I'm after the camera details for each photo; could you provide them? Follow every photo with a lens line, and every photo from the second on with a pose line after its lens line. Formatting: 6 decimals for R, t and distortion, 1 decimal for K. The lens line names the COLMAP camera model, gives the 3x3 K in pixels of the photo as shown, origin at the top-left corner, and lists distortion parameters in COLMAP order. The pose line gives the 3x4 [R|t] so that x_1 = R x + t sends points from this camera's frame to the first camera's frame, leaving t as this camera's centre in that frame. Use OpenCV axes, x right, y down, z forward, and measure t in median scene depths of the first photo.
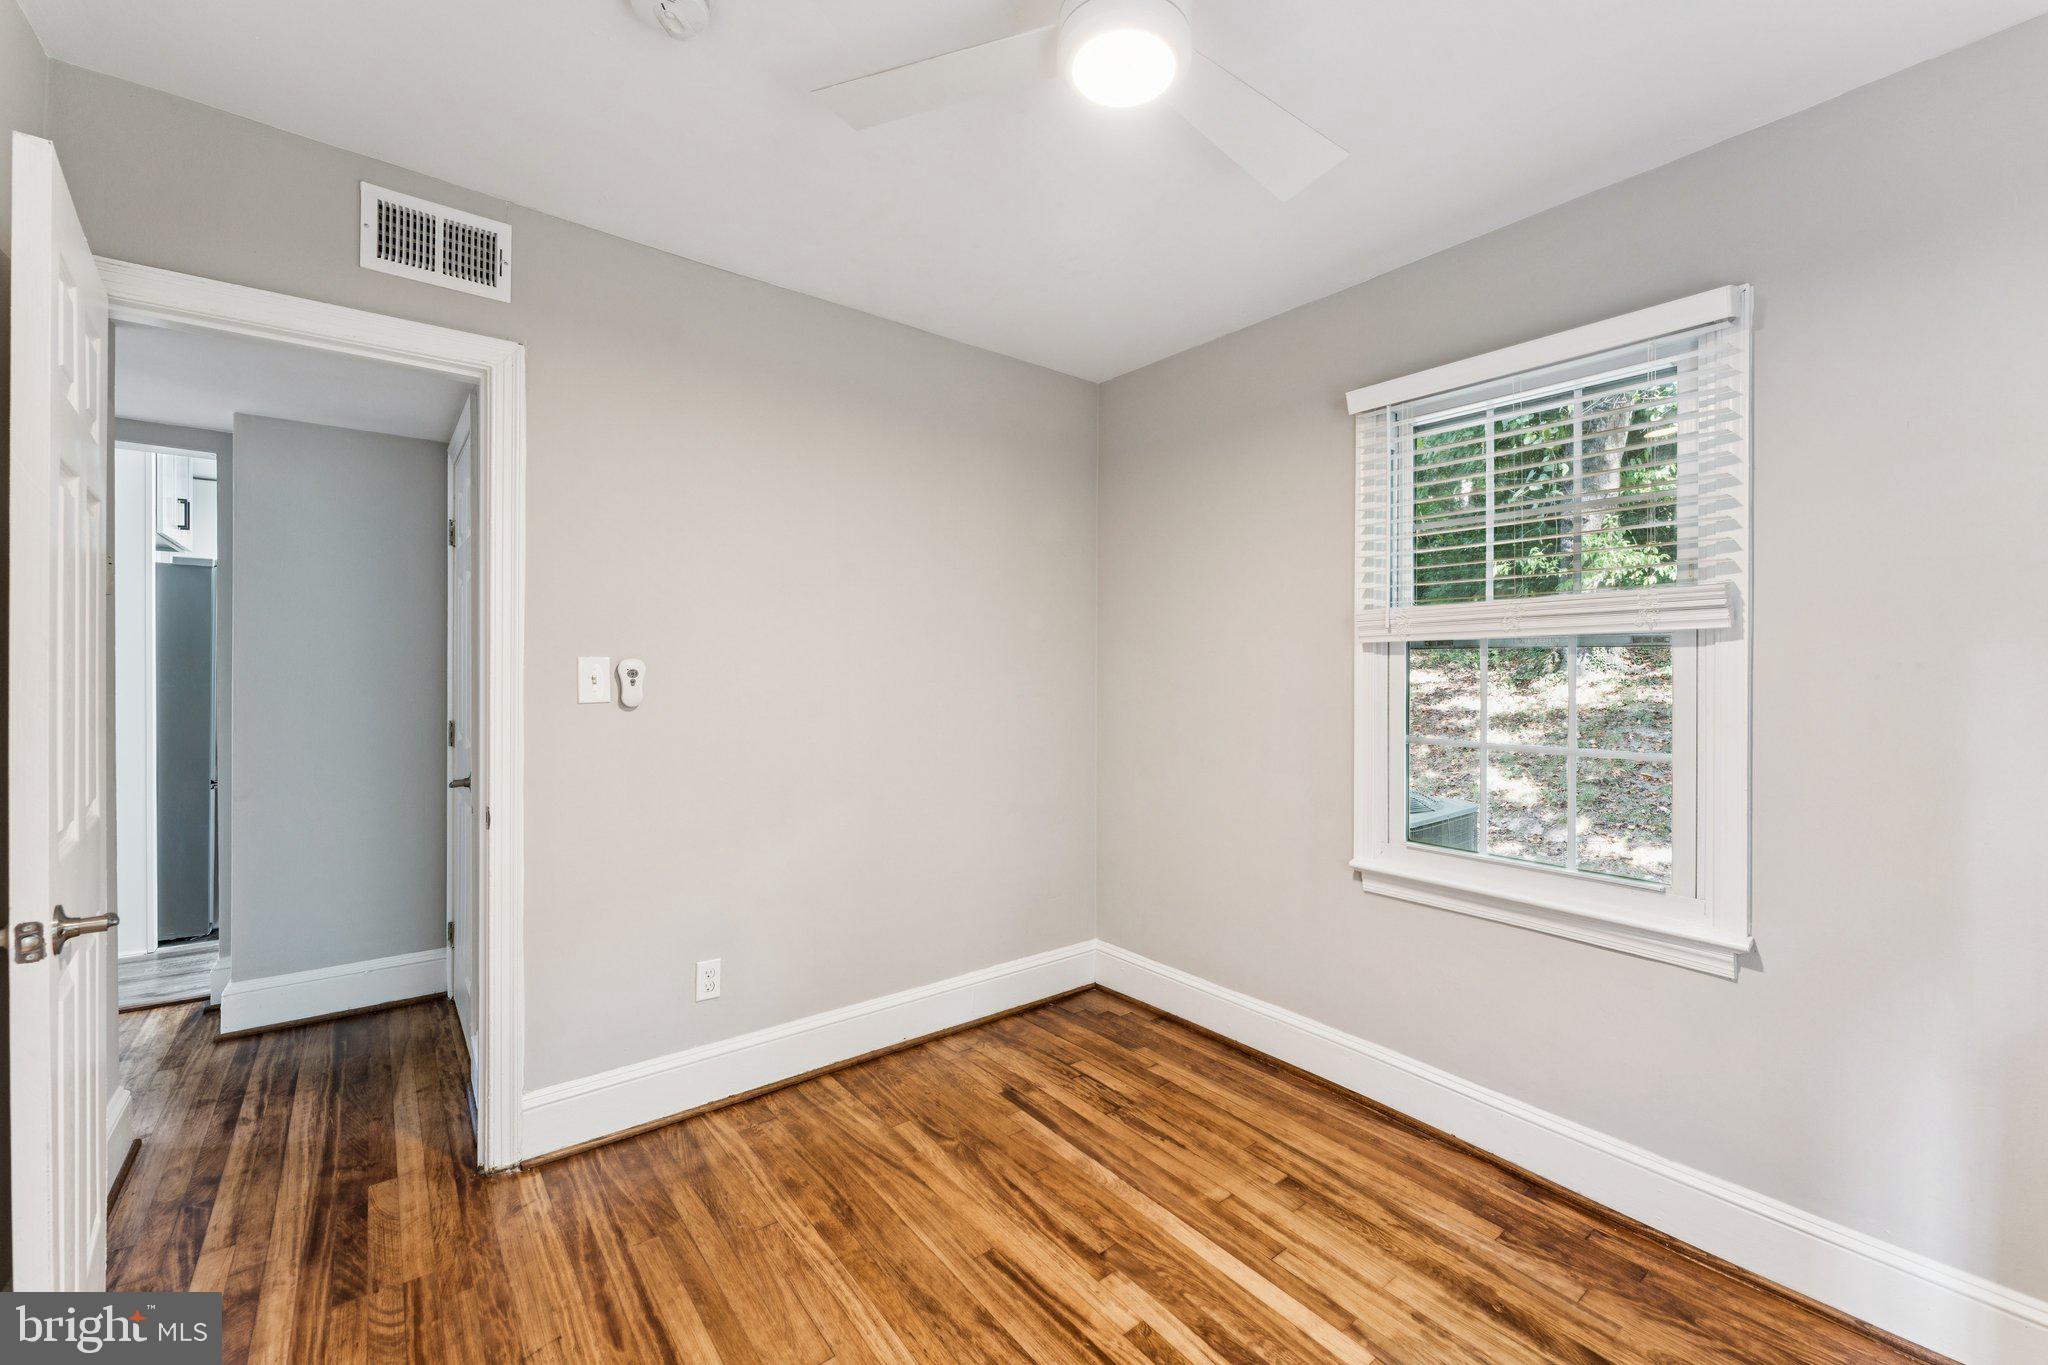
lens RADIAL K [[819.1, 0, 1028.5], [0, 819.1, 671.7], [0, 0, 1]] dist [-0.000870, 0.000366]
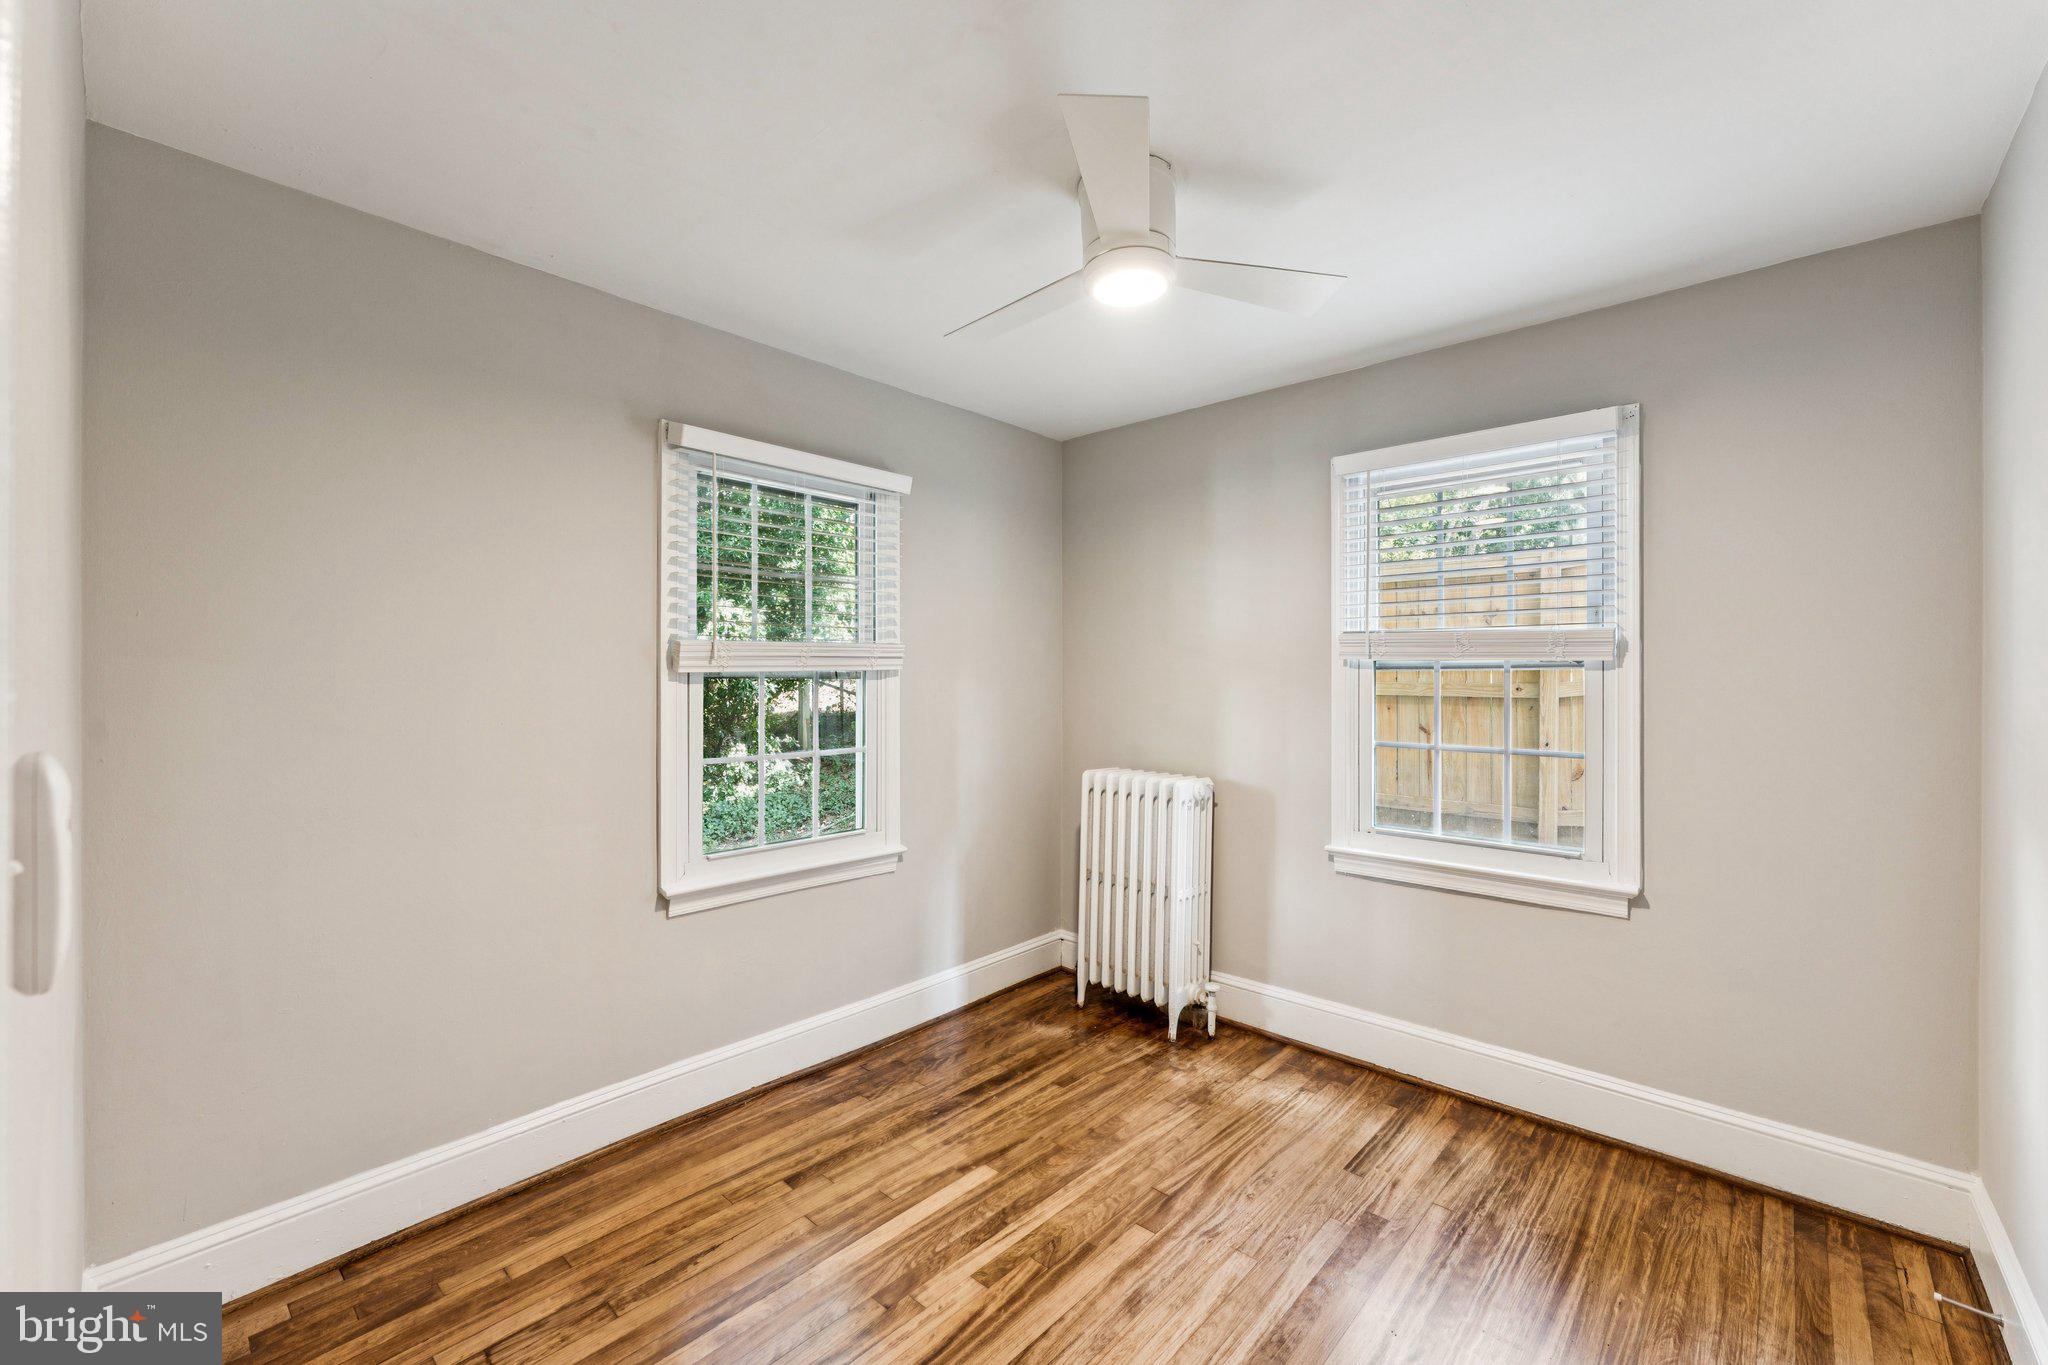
lens RADIAL K [[819.1, 0, 1028.5], [0, 819.1, 671.7], [0, 0, 1]] dist [-0.000870, 0.000366]
pose [[-0.160628, 0.003811, 0.987008, -0.794502], [0.002285, 0.999991, -0.003489, -0.037135], [-0.987012, 0.001695, -0.160635, 0.871238]]
